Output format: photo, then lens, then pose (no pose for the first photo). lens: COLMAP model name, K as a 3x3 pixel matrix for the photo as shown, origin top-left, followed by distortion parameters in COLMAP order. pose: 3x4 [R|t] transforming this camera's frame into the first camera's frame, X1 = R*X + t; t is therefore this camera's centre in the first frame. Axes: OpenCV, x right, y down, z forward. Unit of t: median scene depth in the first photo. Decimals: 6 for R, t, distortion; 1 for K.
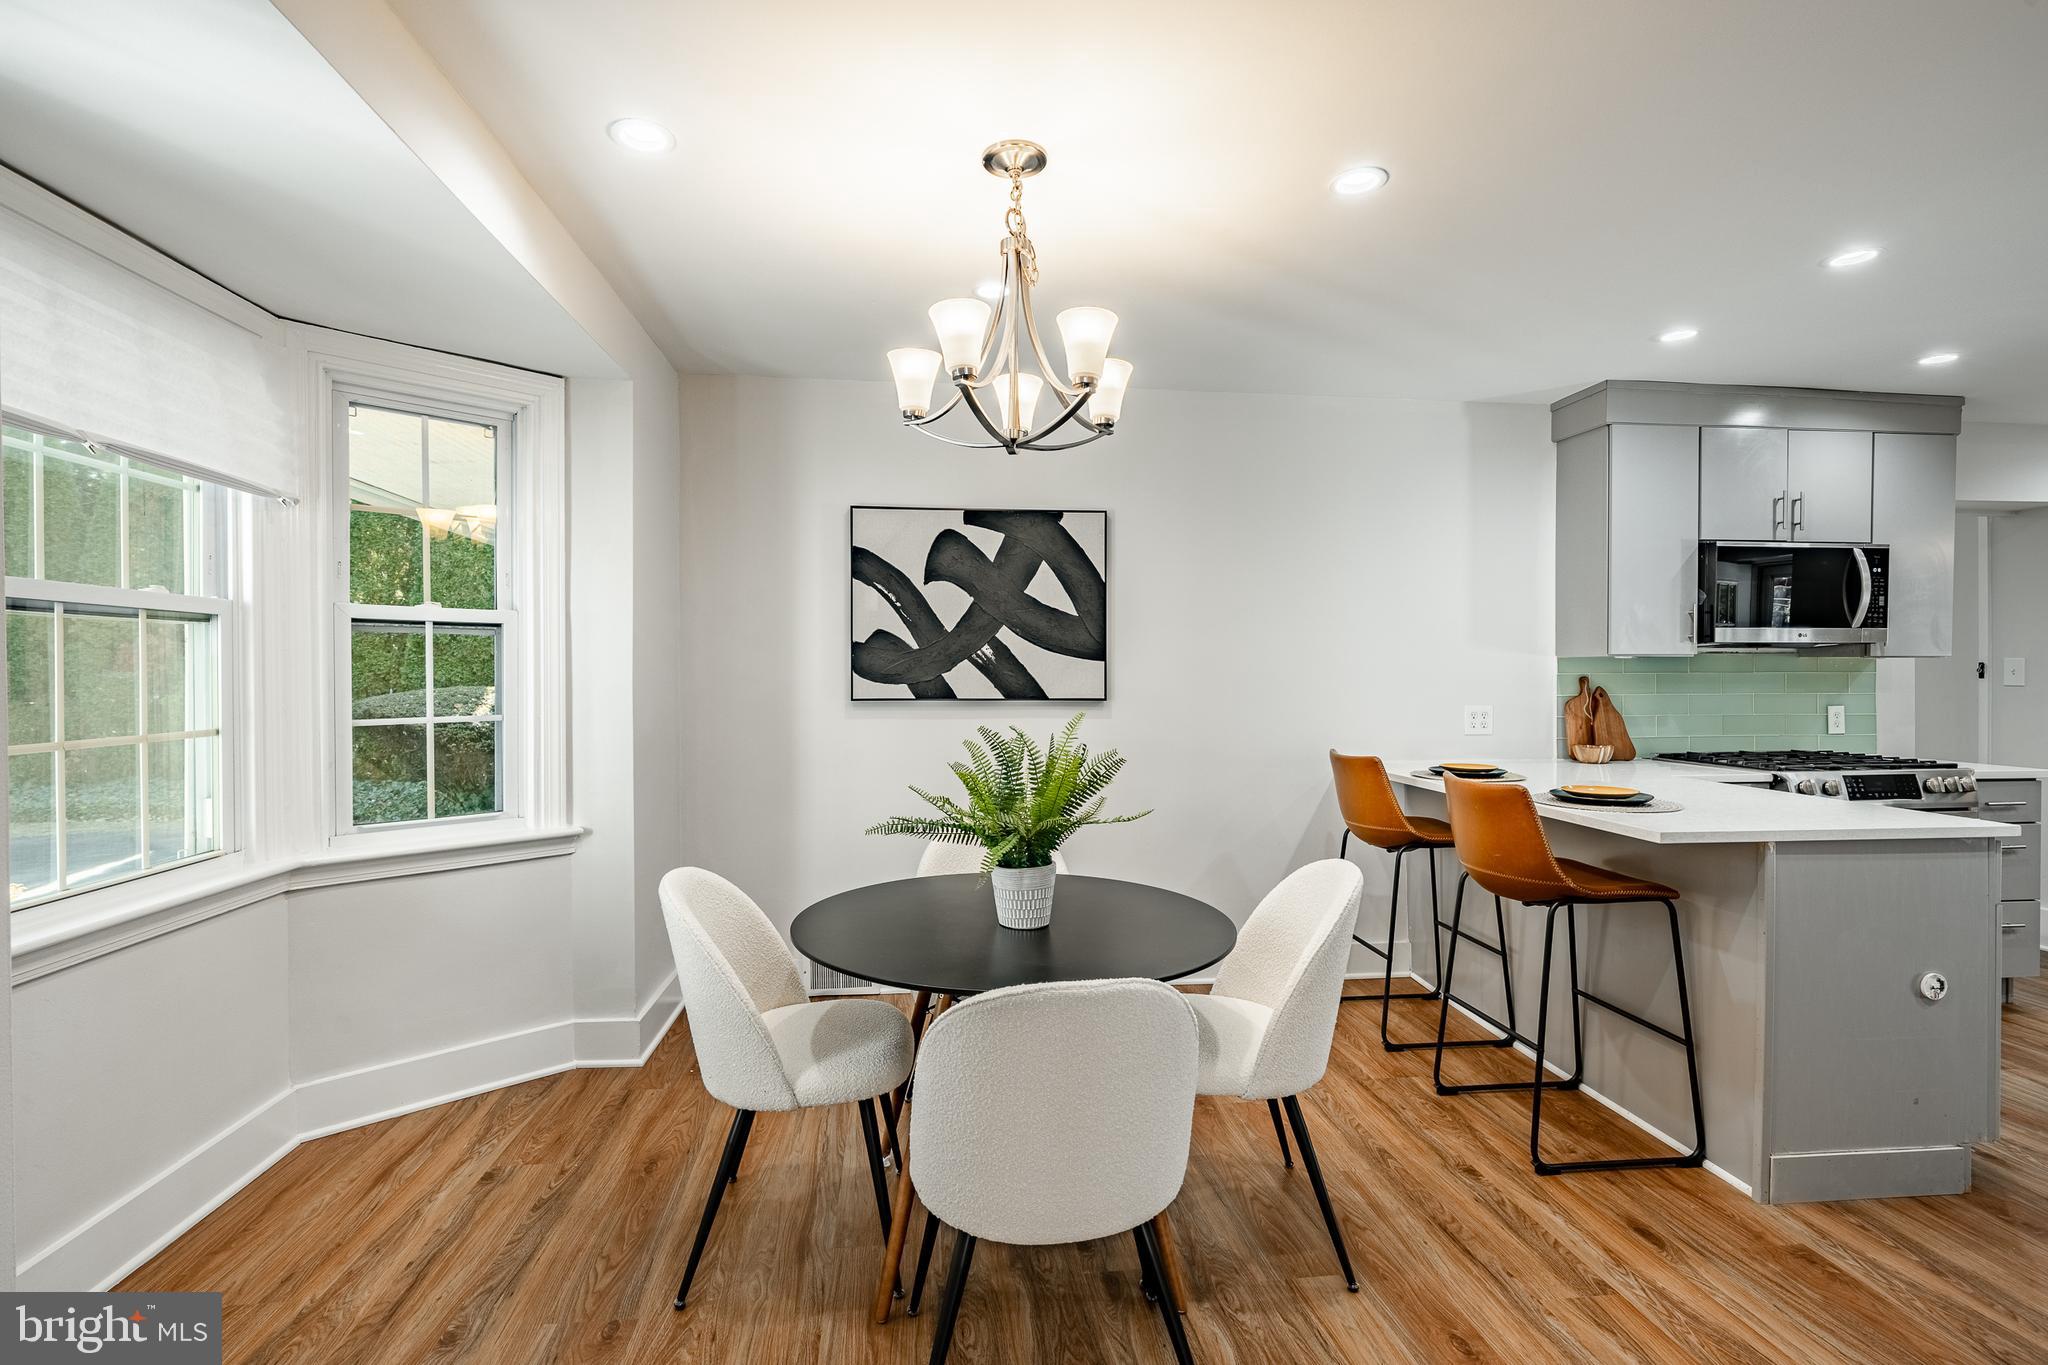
lens RADIAL K [[966.6, 0, 1021.5], [0, 966.6, 679.6], [0, 0, 1]] dist [0.000958, -0.000002]
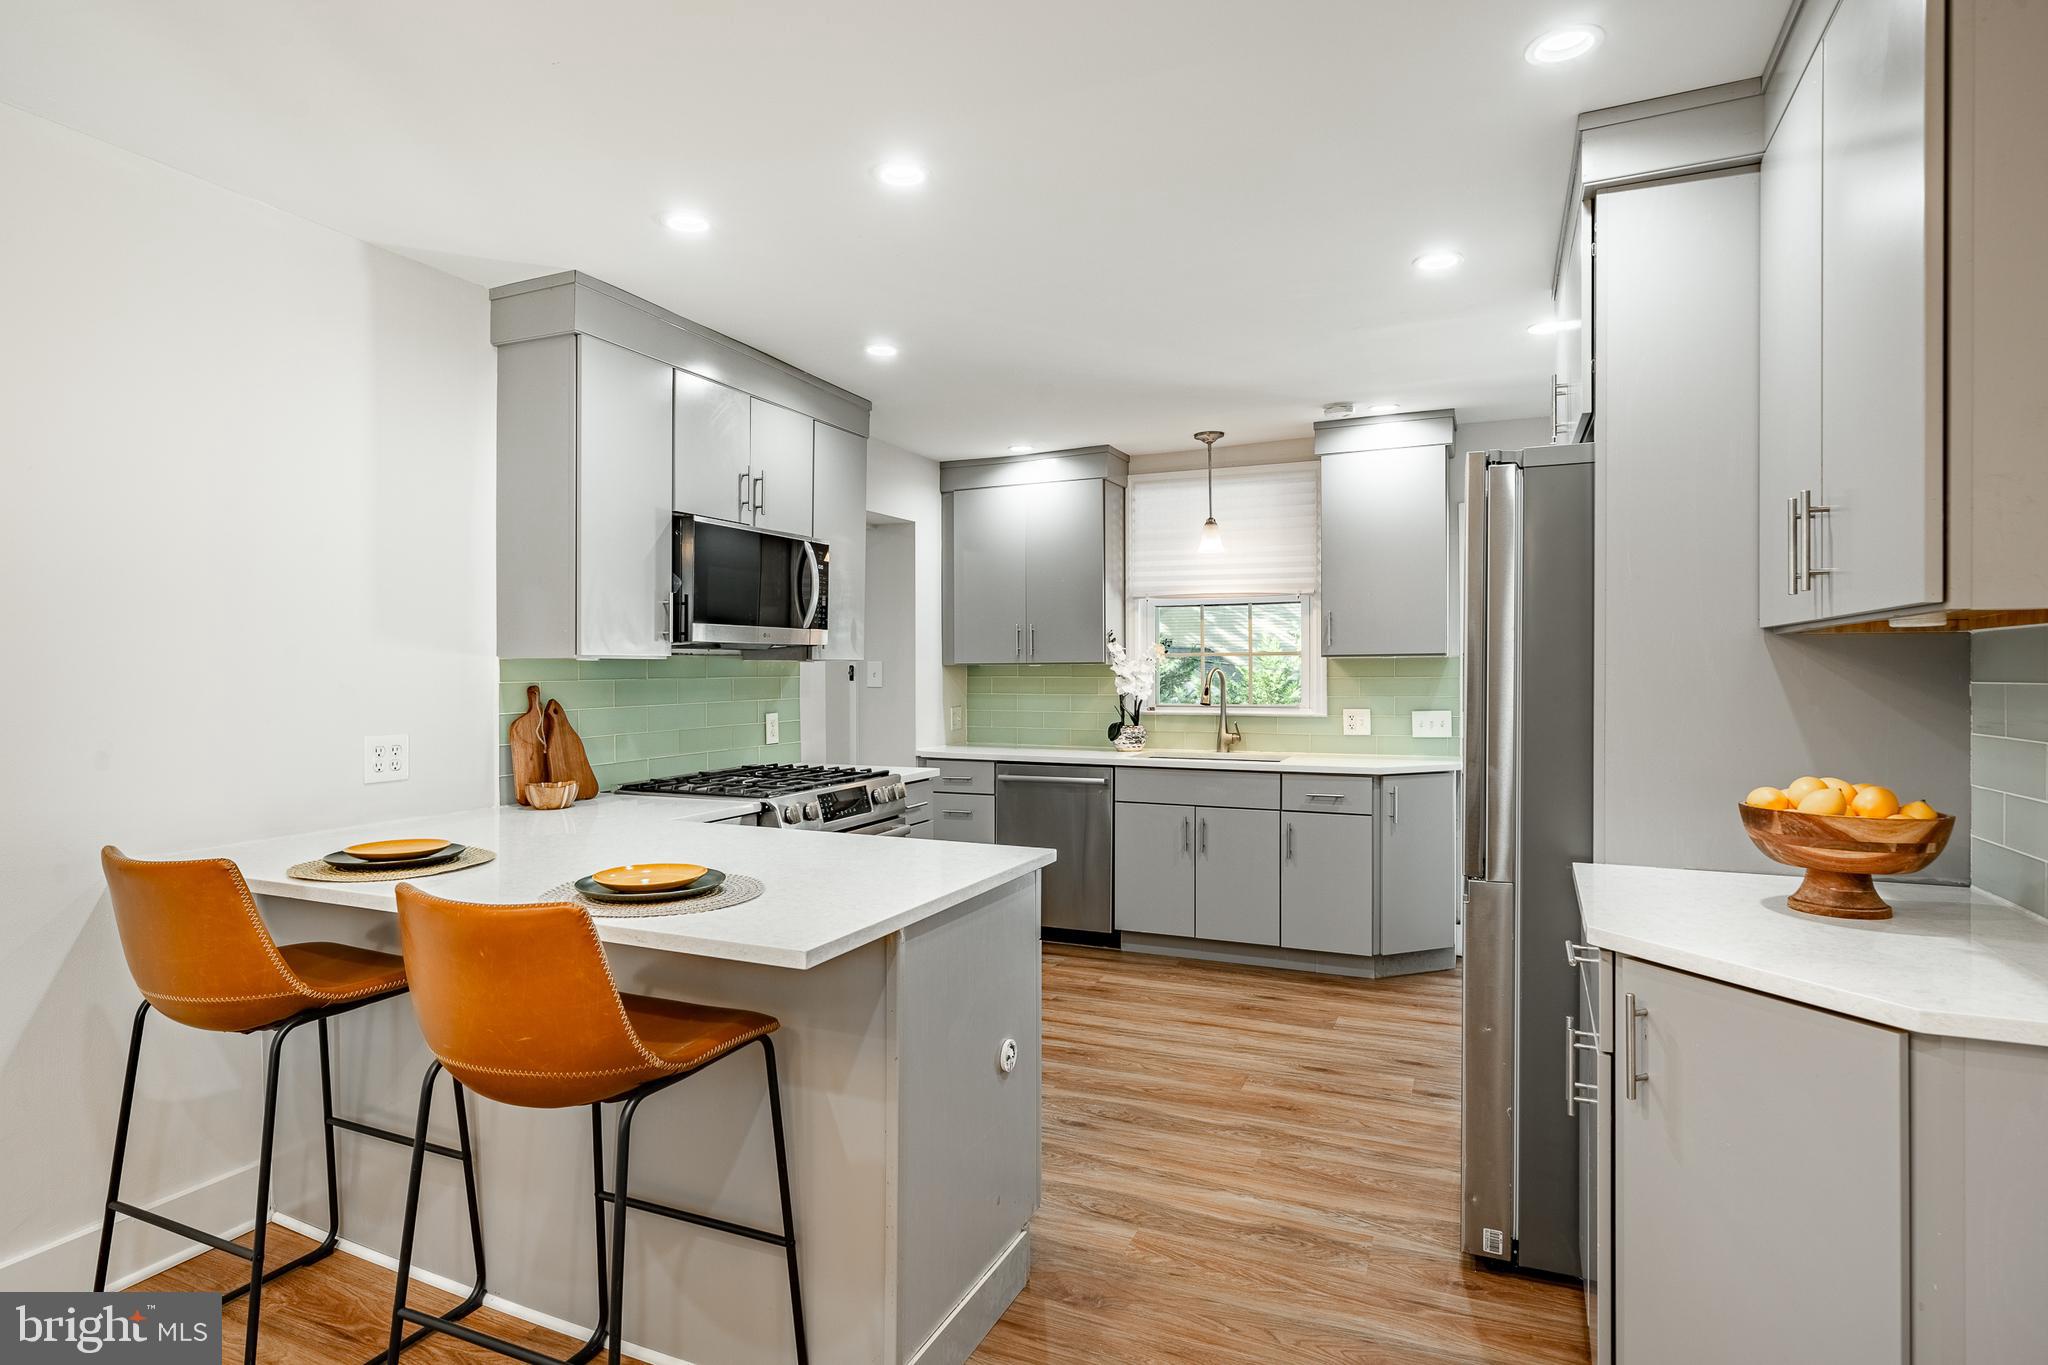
lens RADIAL K [[1082.9, 0, 1002.2], [0, 1082.9, 666.9], [0, 0, 1]] dist [0.003490, -0.000213]
pose [[0.512202, -0.000879, 0.858865, 0.081526], [0.010117, 0.999936, -0.005010, -0.010587], [-0.858805, 0.011256, 0.512178, 0.326154]]
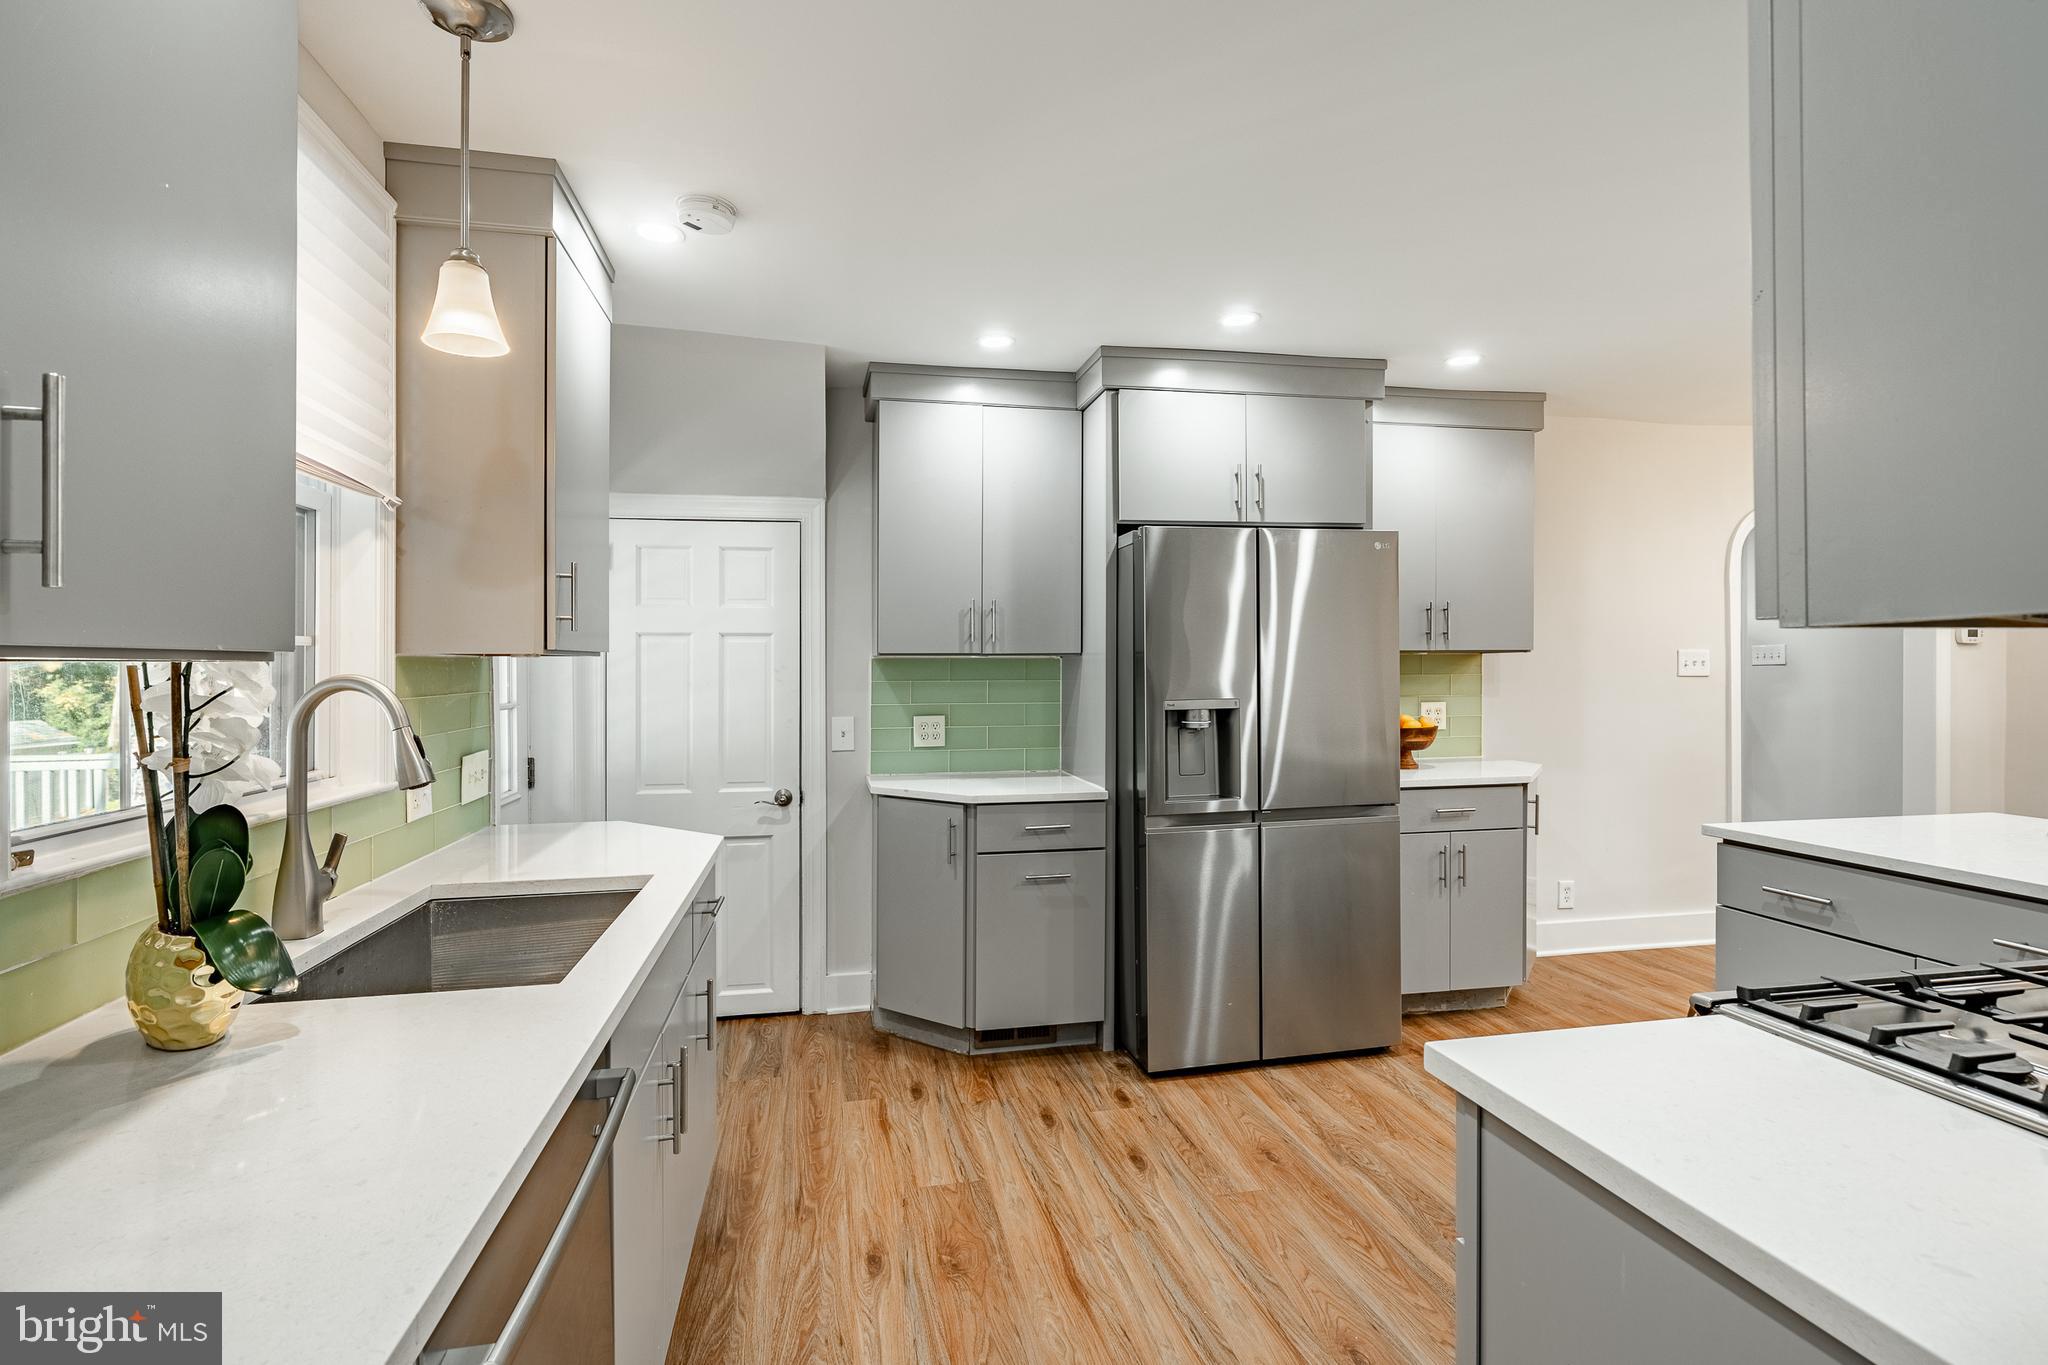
lens RADIAL K [[966.6, 0, 992.7], [0, 966.6, 684.0], [0, 0, 1]] dist [0.000958, -0.000002]
pose [[-0.996282, 0.005561, -0.085975, 1.195699], [0.003241, 0.999627, 0.027107, -0.022963], [0.086093, 0.026727, -0.995929, 1.250648]]
